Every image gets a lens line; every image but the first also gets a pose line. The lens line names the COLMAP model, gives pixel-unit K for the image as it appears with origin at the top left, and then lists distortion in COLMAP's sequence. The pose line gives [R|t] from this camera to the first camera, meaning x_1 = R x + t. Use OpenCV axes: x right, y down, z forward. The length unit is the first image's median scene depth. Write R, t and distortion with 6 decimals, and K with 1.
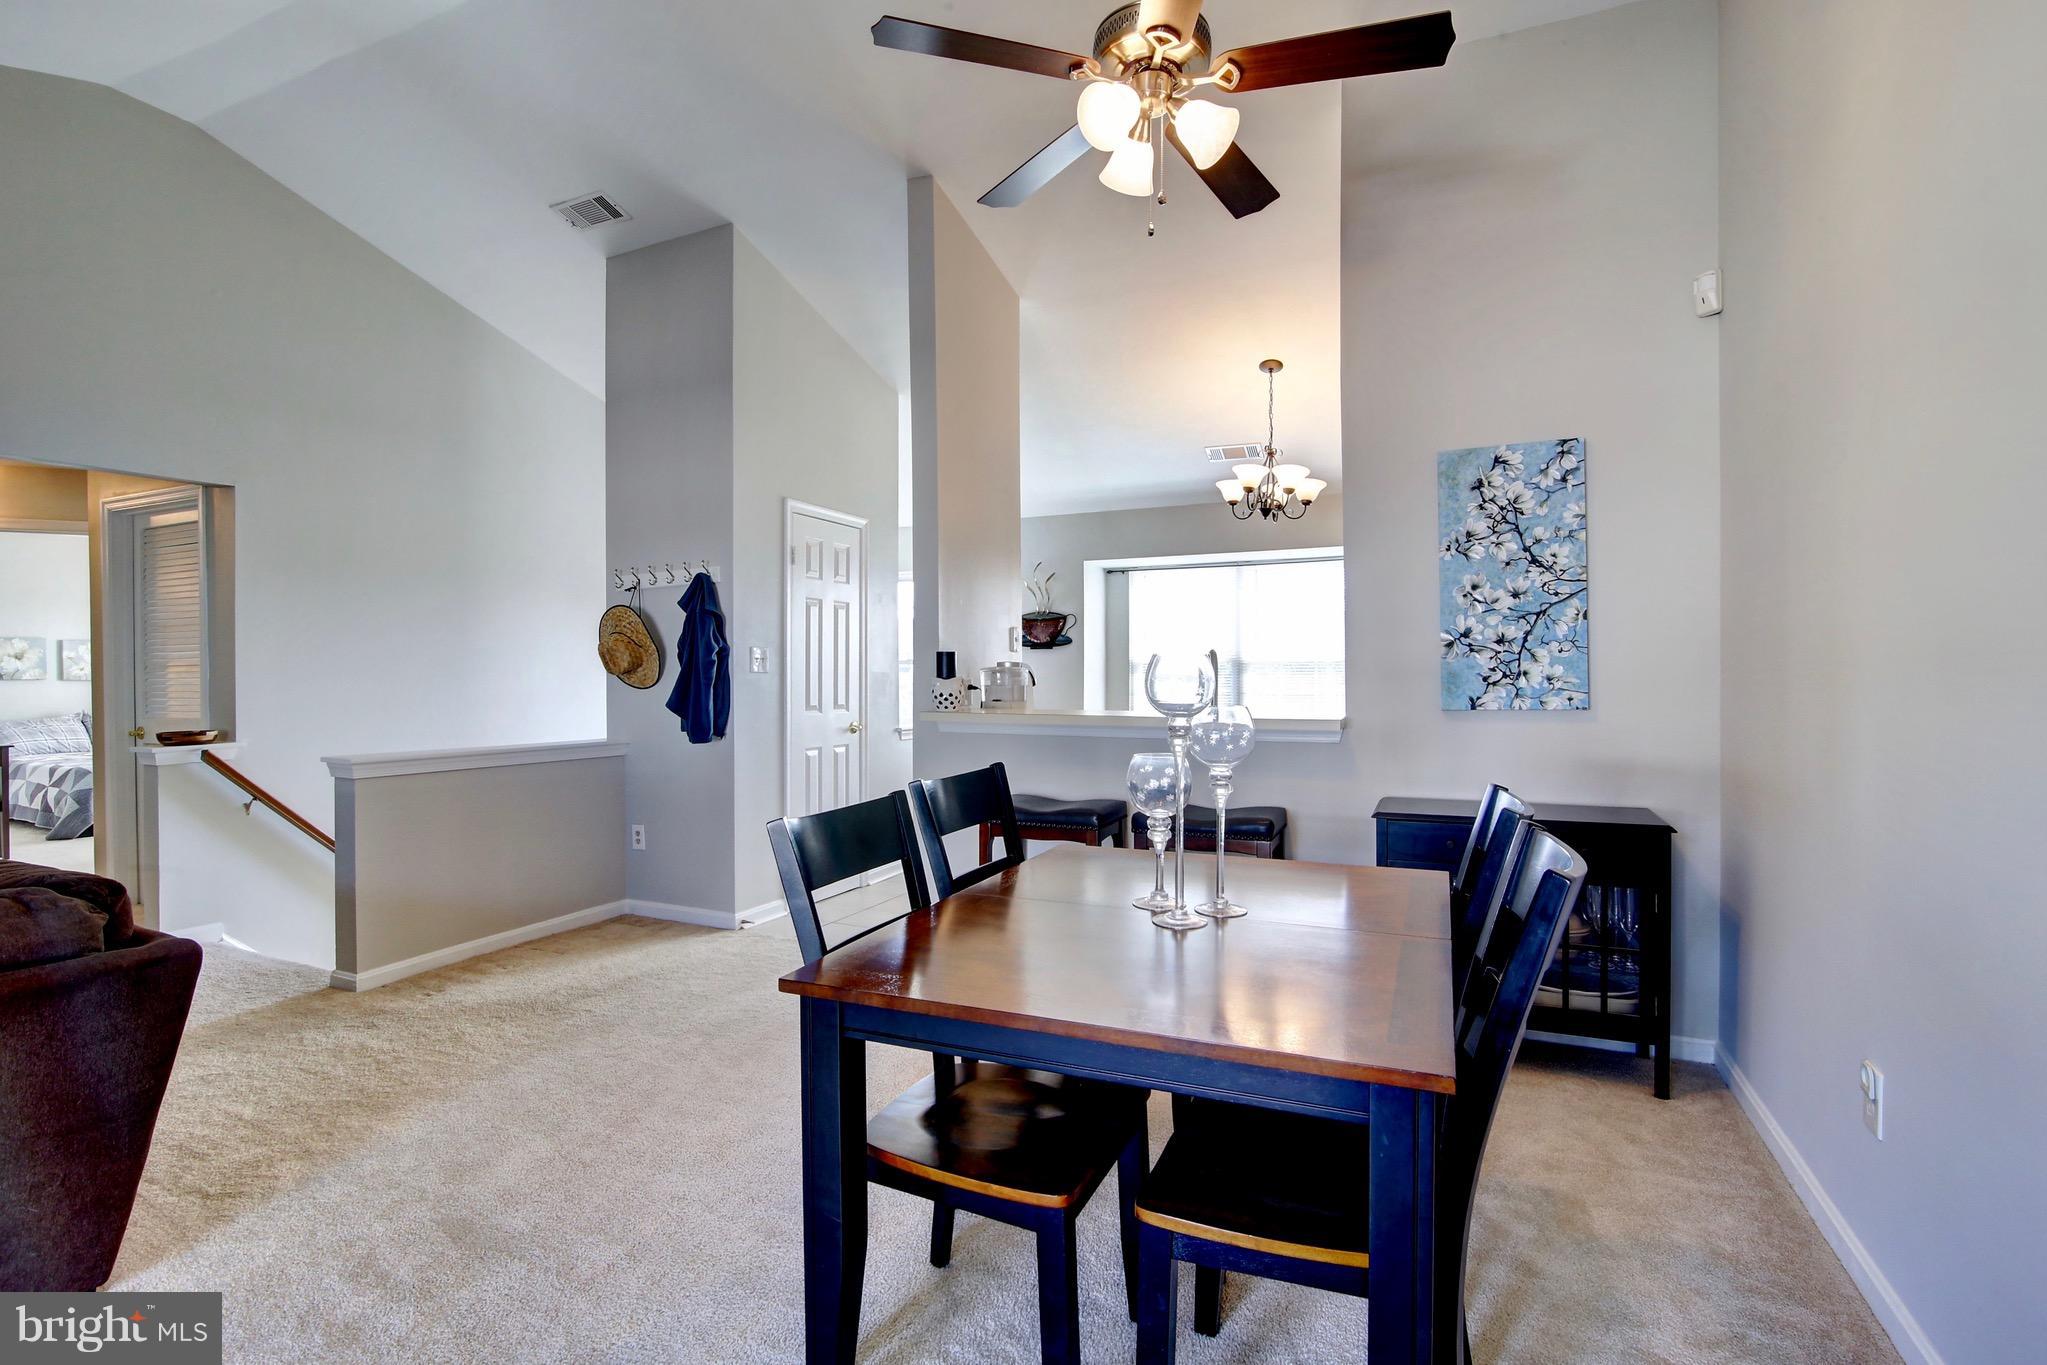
lens RADIAL K [[969.6, 0, 1020.3], [0, 969.6, 684.0], [0, 0, 1]] dist [-0.015546, -0.000379]
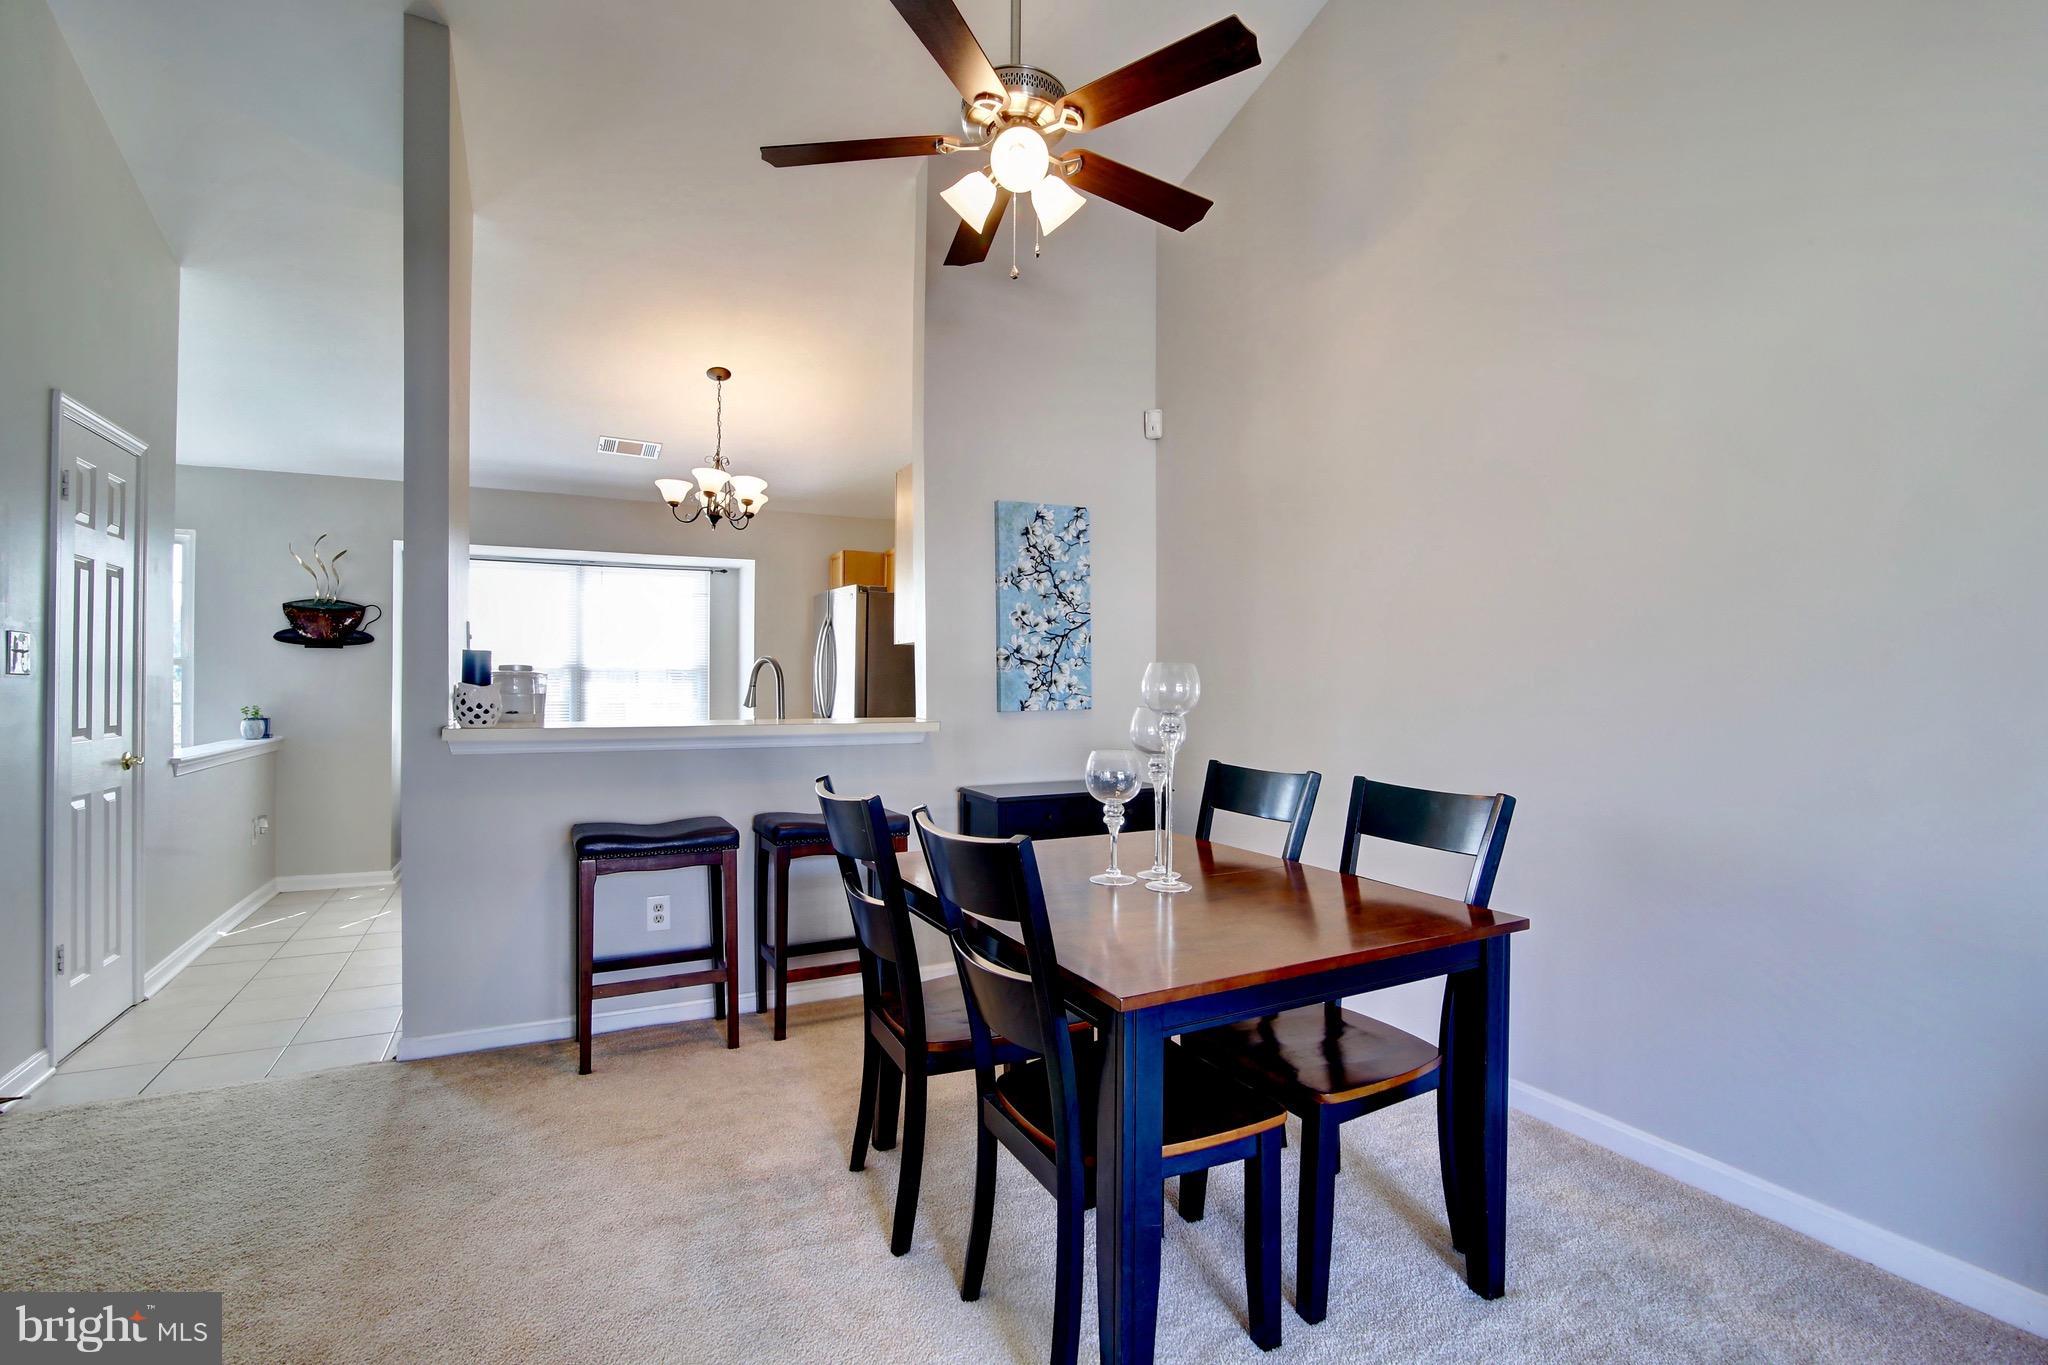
lens RADIAL K [[941.9, 0, 1026.6], [0, 941.9, 681.8], [0, 0, 1]] dist [-0.025011, 0.004614]
pose [[0.616968, 0.005007, 0.786972, -0.493512], [0.004031, 0.999947, -0.009523, 0.000614], [-0.786978, 0.009048, 0.616915, 0.246743]]
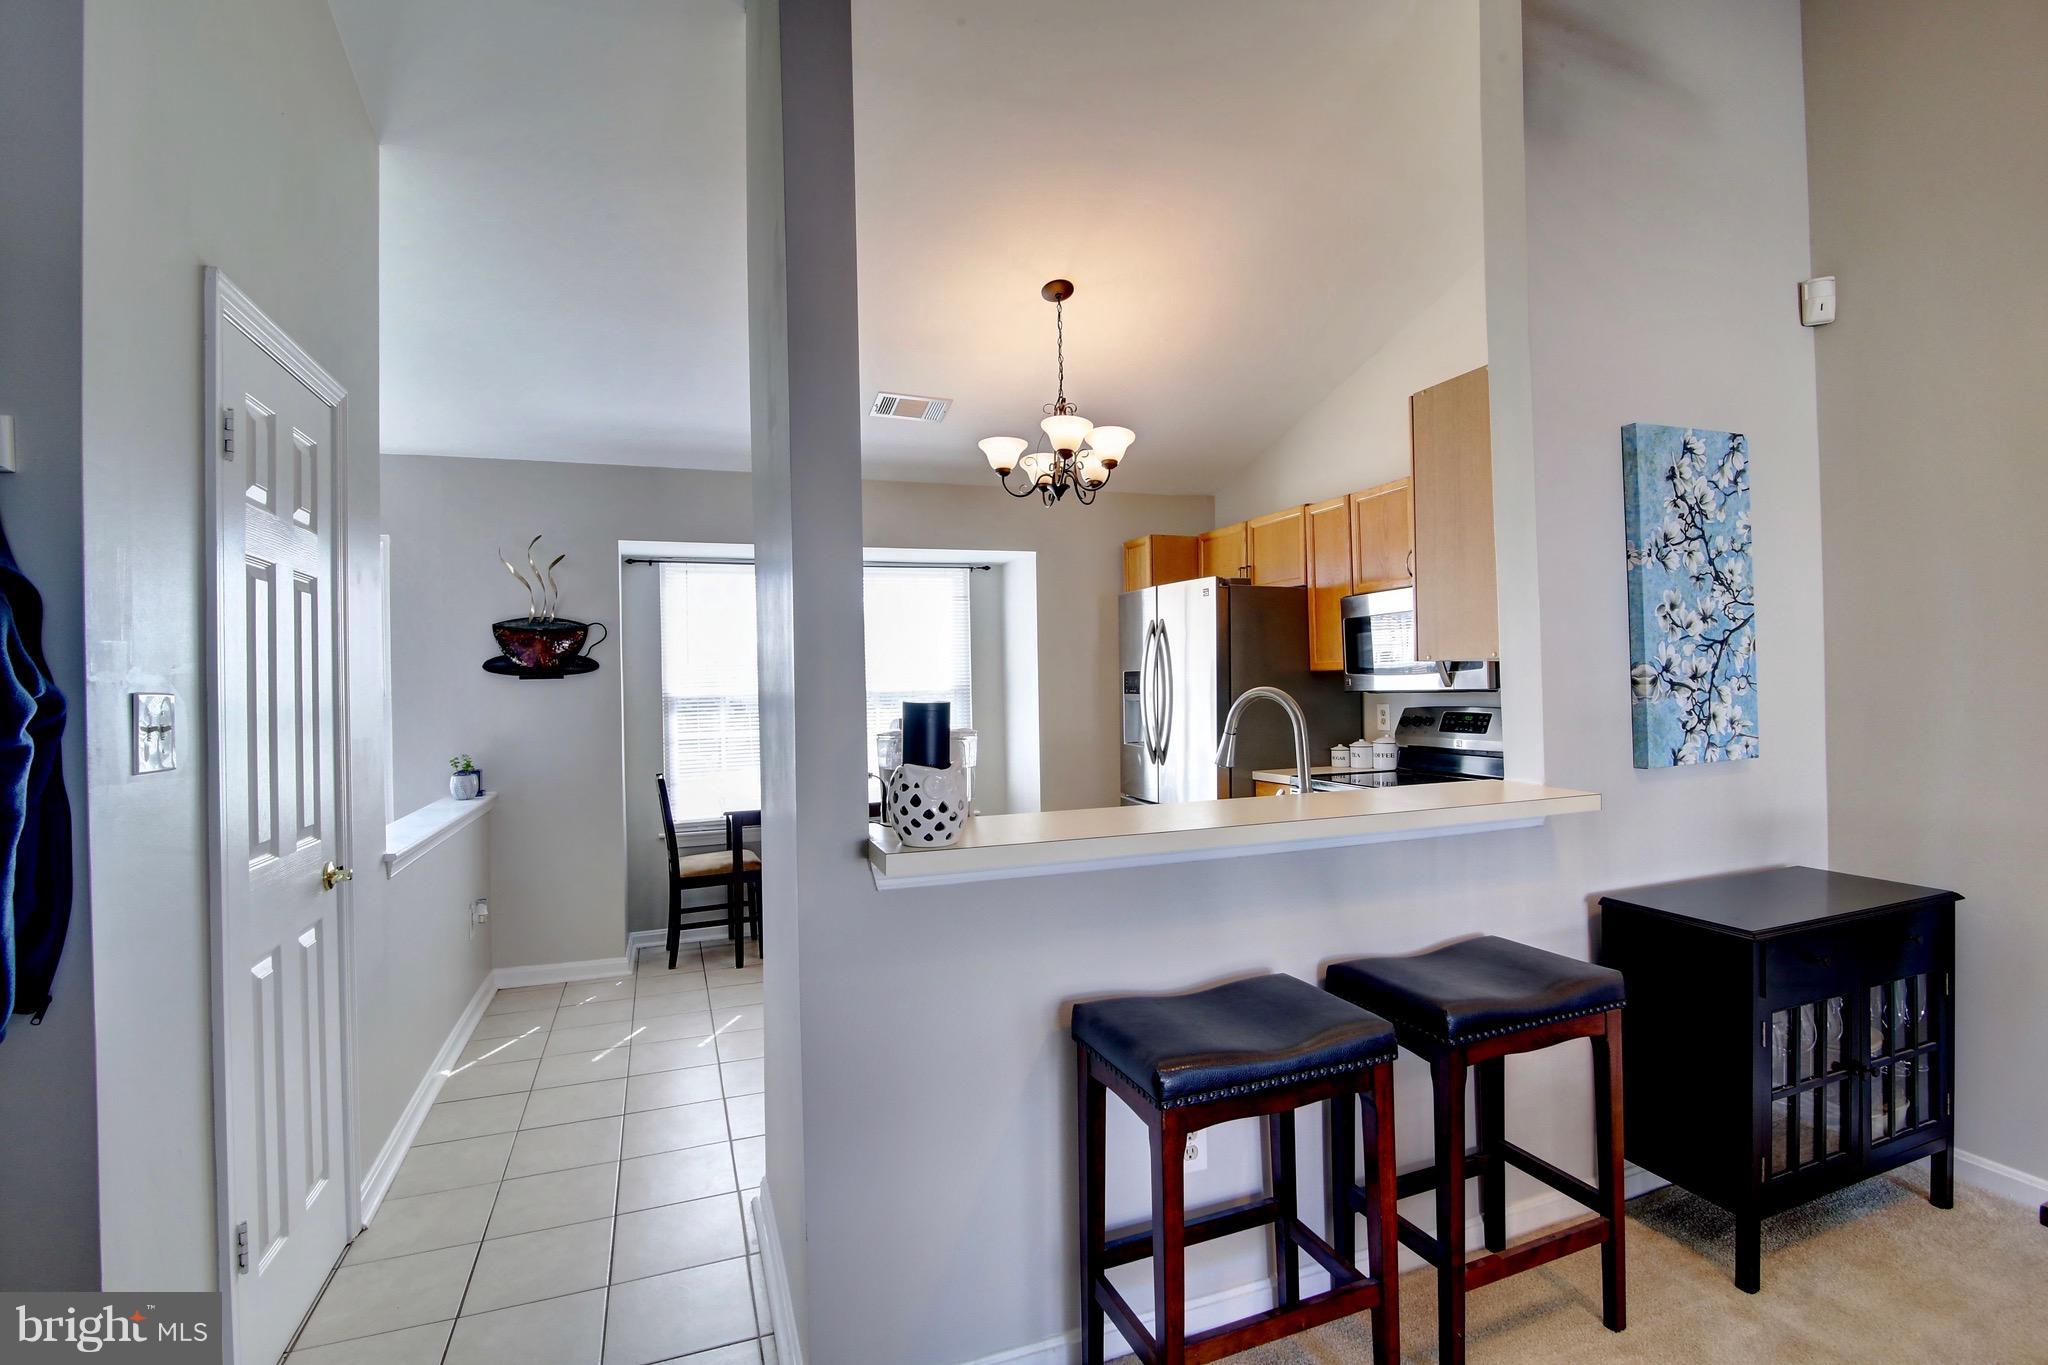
lens RADIAL K [[941.9, 0, 1026.6], [0, 941.9, 681.8], [0, 0, 1]] dist [-0.025011, 0.004614]
pose [[0.699352, -0.011335, 0.714687, -0.425301], [0.026196, 0.999609, -0.009779, -0.046958], [-0.714297, 0.025561, 0.699376, 0.859565]]
